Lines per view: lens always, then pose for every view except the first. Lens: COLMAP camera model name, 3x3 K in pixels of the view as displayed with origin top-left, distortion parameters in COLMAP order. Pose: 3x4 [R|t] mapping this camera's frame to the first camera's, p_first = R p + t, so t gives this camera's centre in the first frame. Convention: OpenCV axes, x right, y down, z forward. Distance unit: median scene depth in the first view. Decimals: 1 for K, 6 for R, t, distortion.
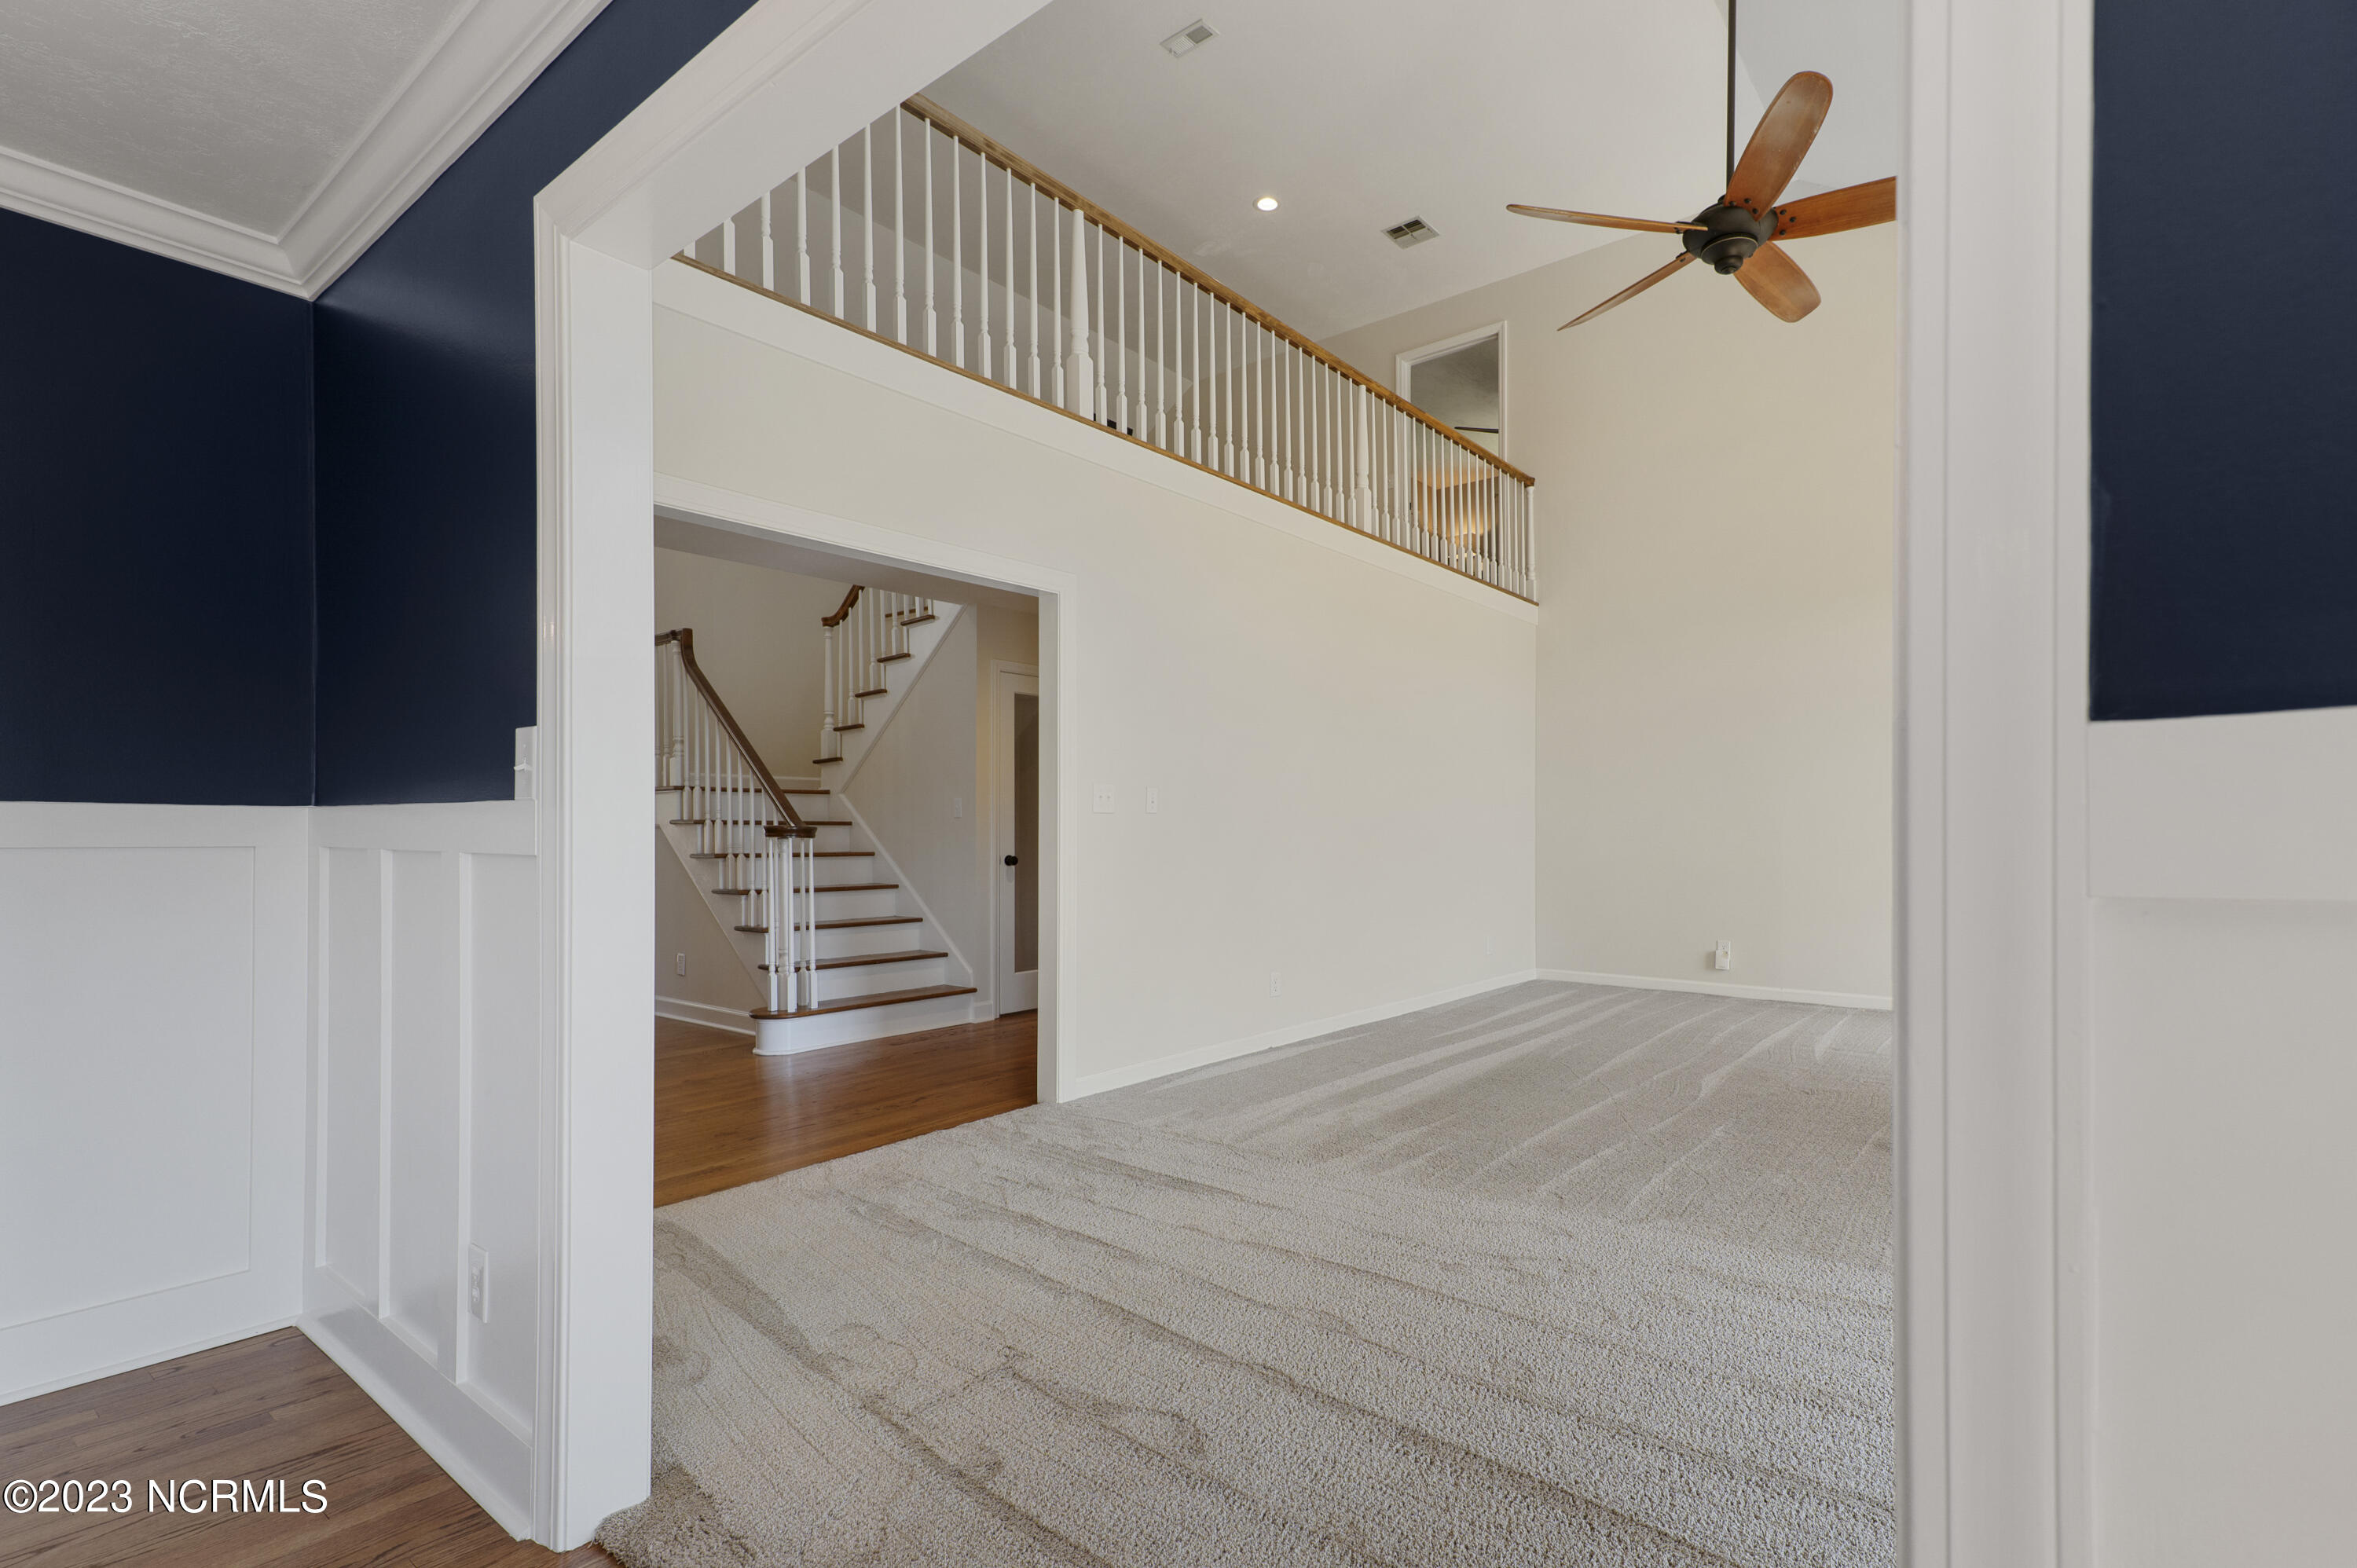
lens RADIAL K [[1095.2, 0, 1265.9], [0, 1095.2, 834.3], [0, 0, 1]] dist [0.003022, 0.000031]
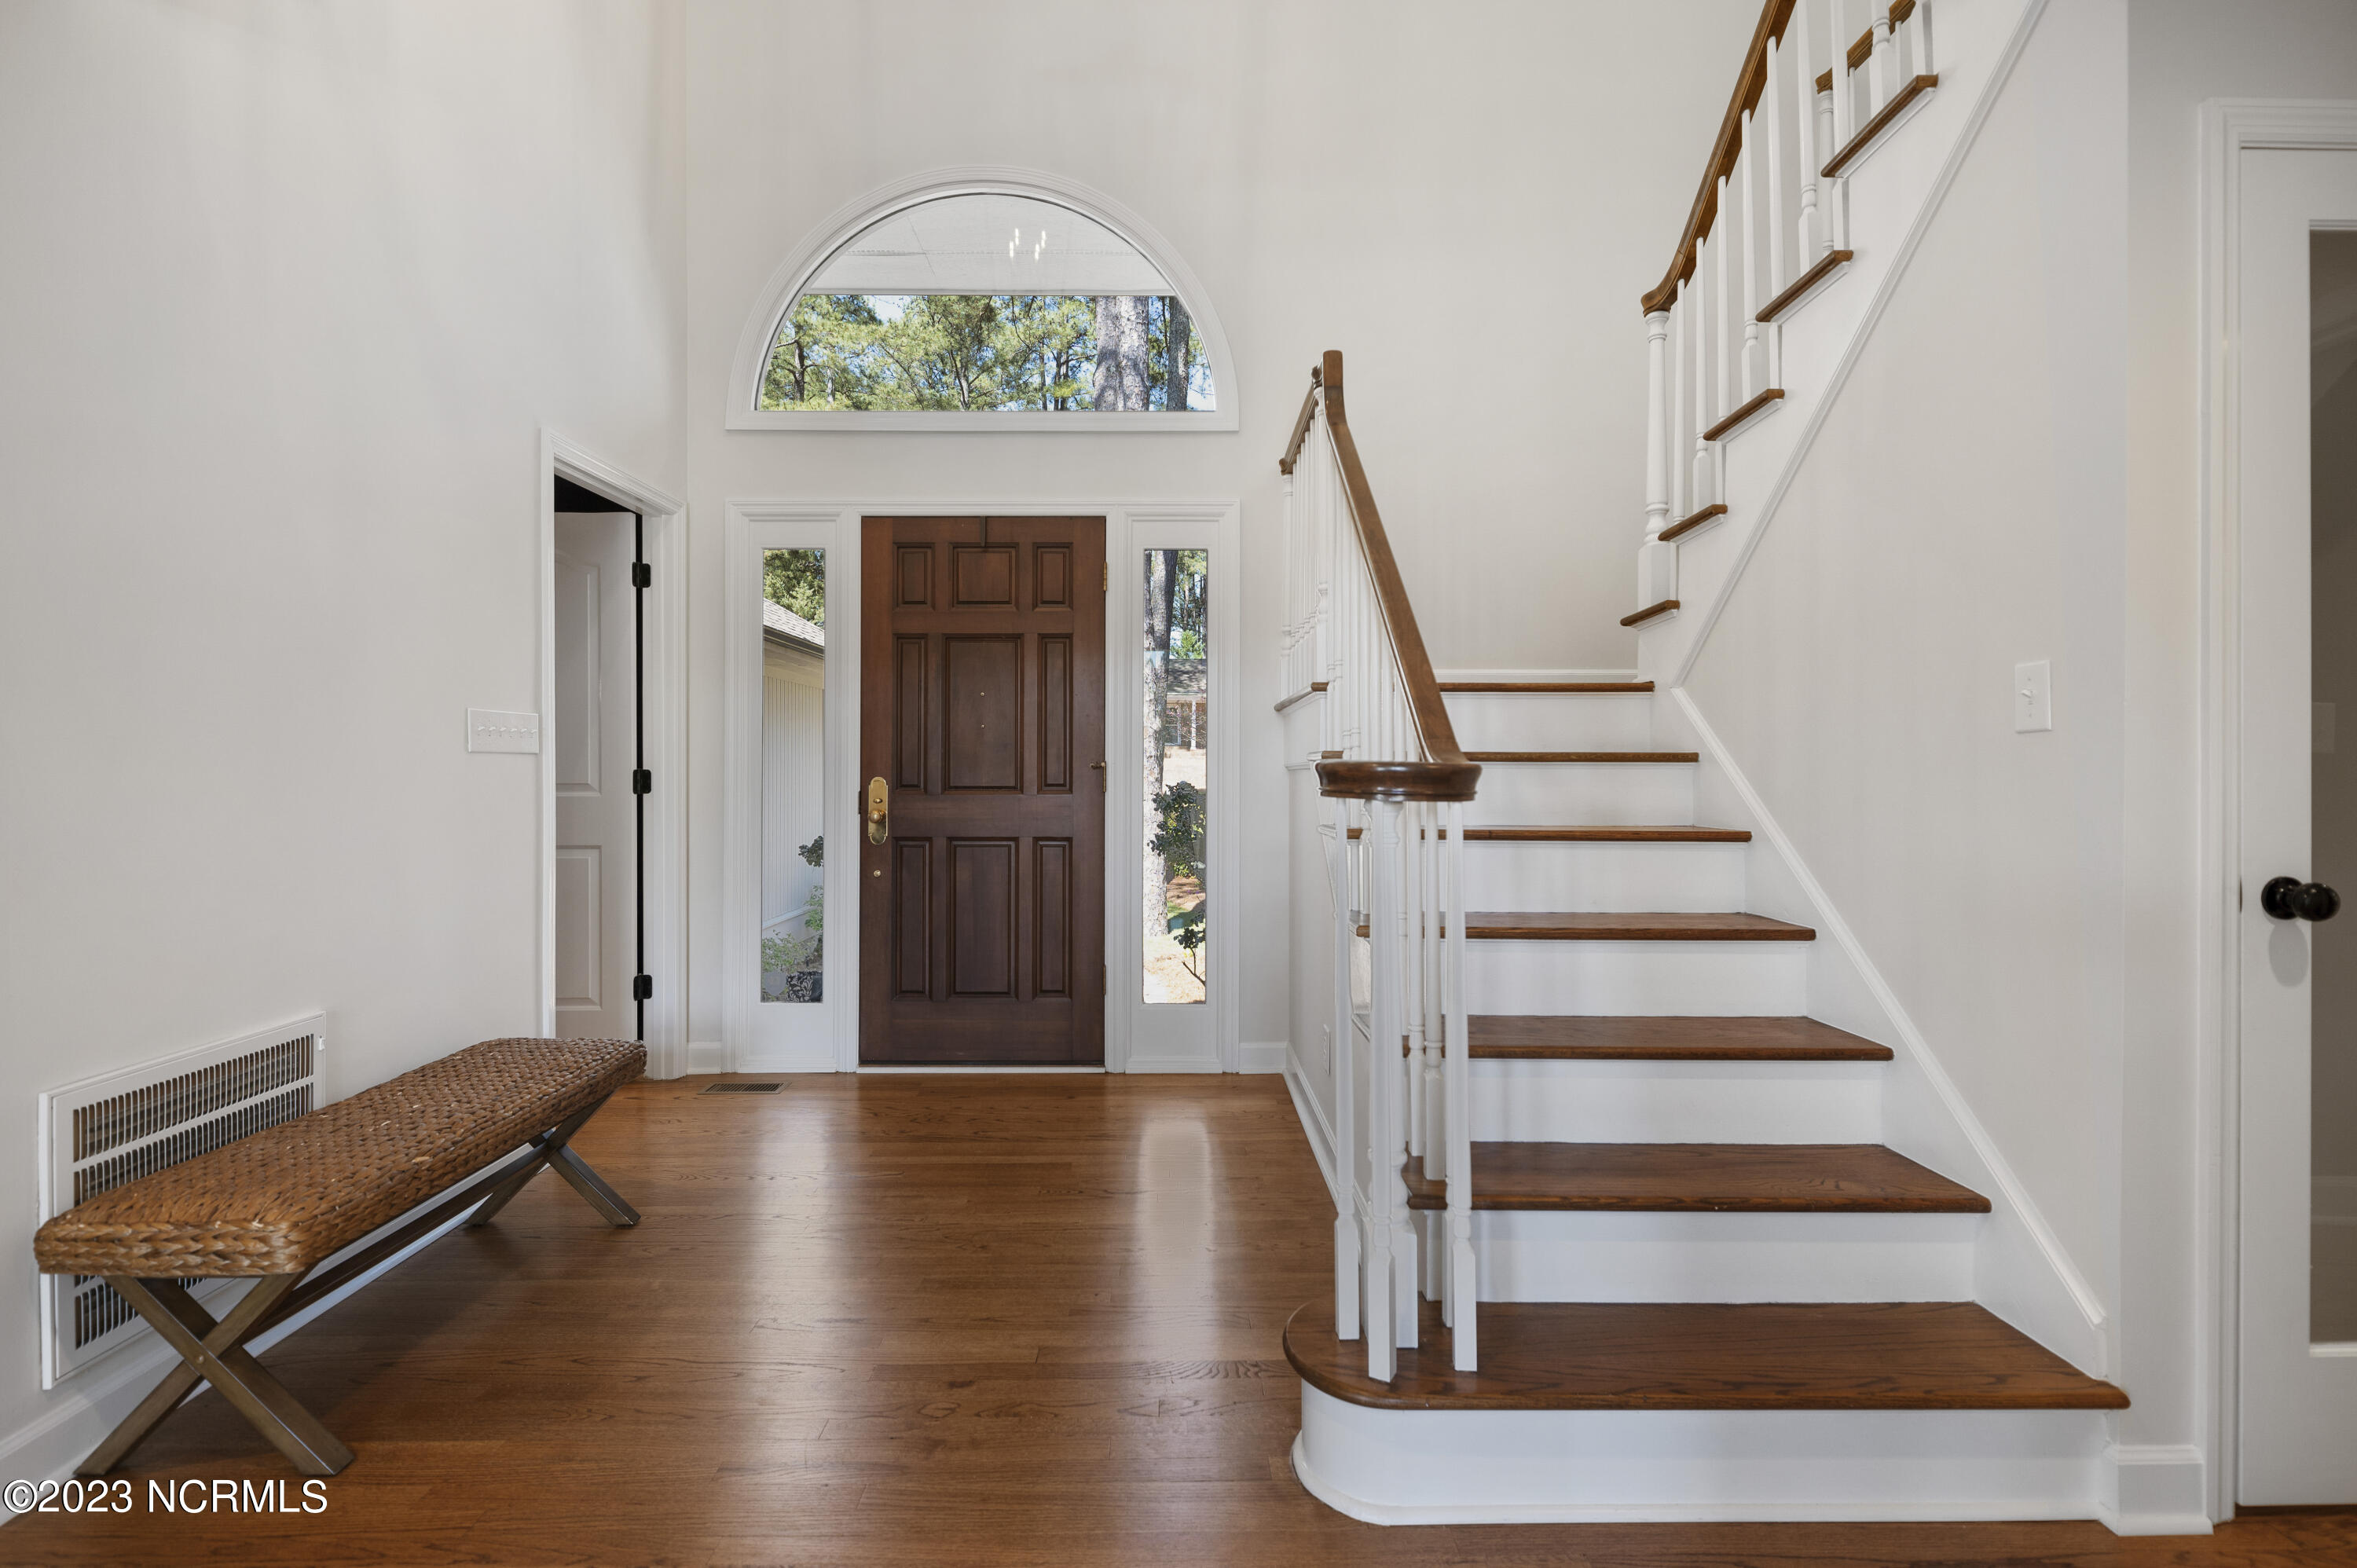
lens RADIAL K [[1037.1, 0, 1202.6], [0, 1037.1, 764.0], [0, 0, 1]] dist [0.000880, -0.000219]
pose [[0.609227, -0.003643, -0.792987, -0.196154], [-0.002079, 0.999979, -0.006190, -0.004872], [0.792993, 0.005420, 0.609207, 0.657736]]
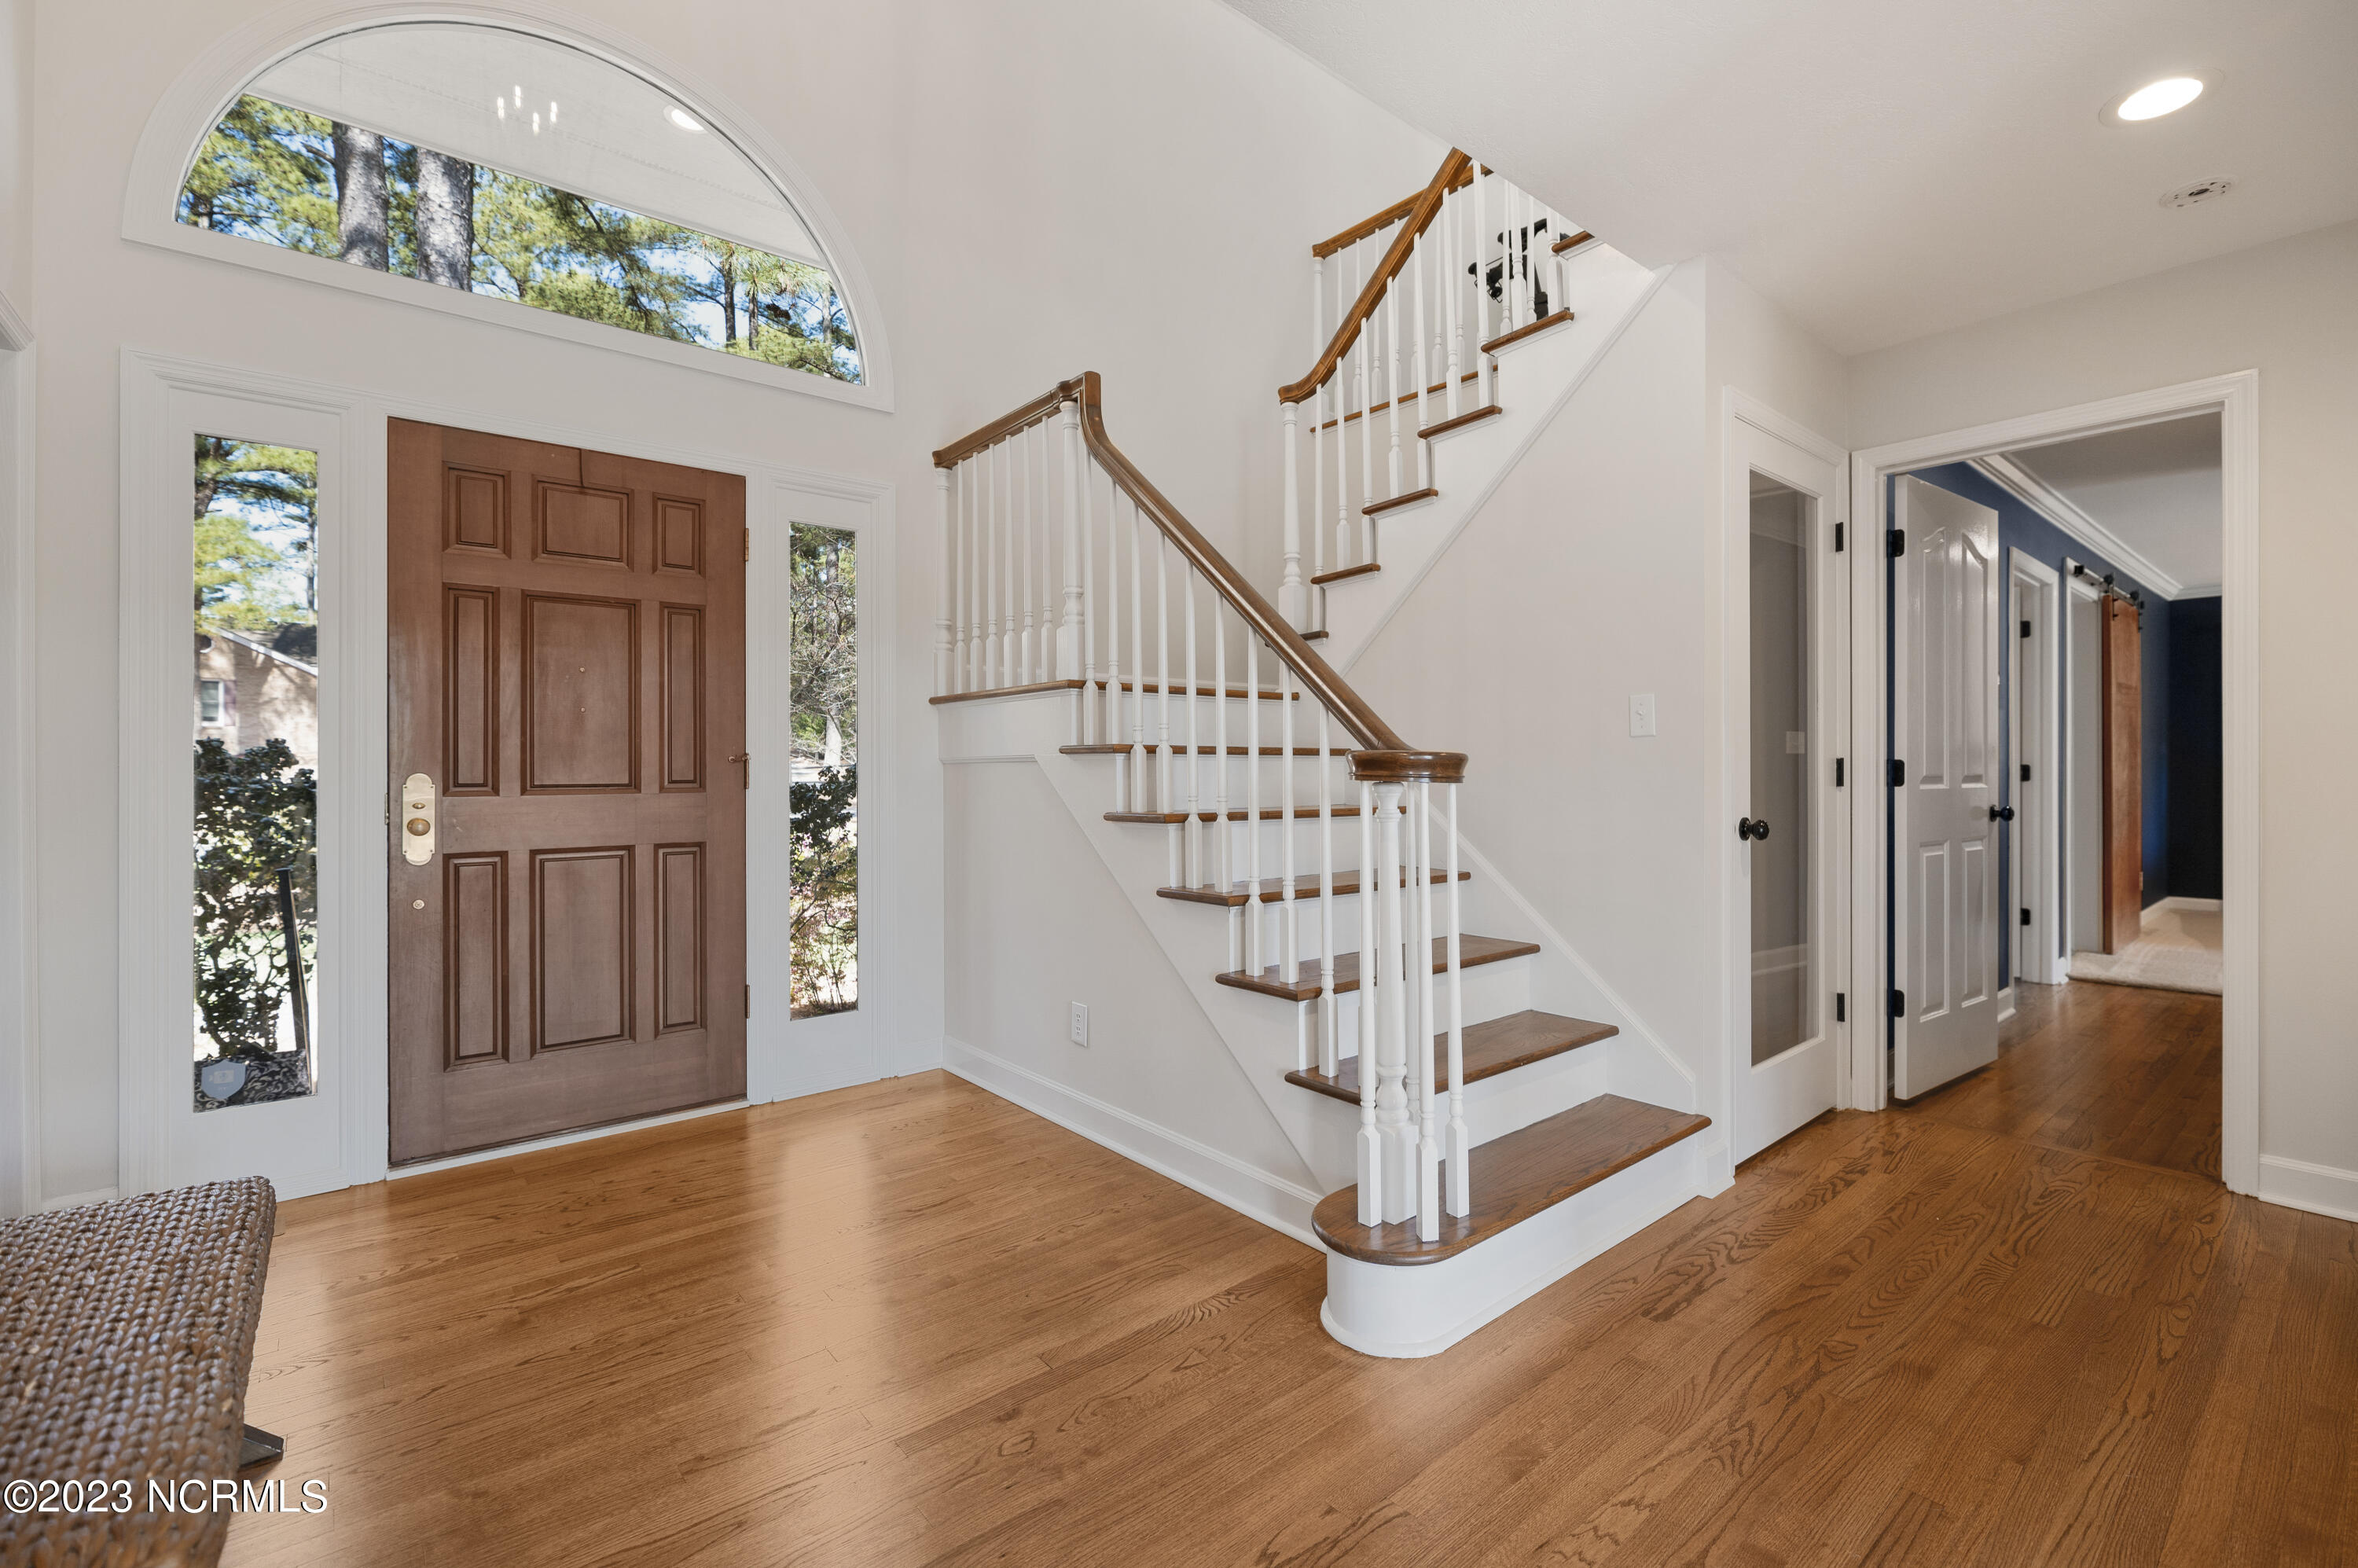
lens RADIAL K [[1005.7, 0, 1189.7], [0, 1005.7, 763.1], [0, 0, 1]] dist [0.001494, -0.000657]
pose [[0.972557, -0.004186, -0.232625, -0.362180], [0.002961, 0.999980, -0.005615, -0.002103], [0.232644, 0.004772, 0.972550, 0.533971]]
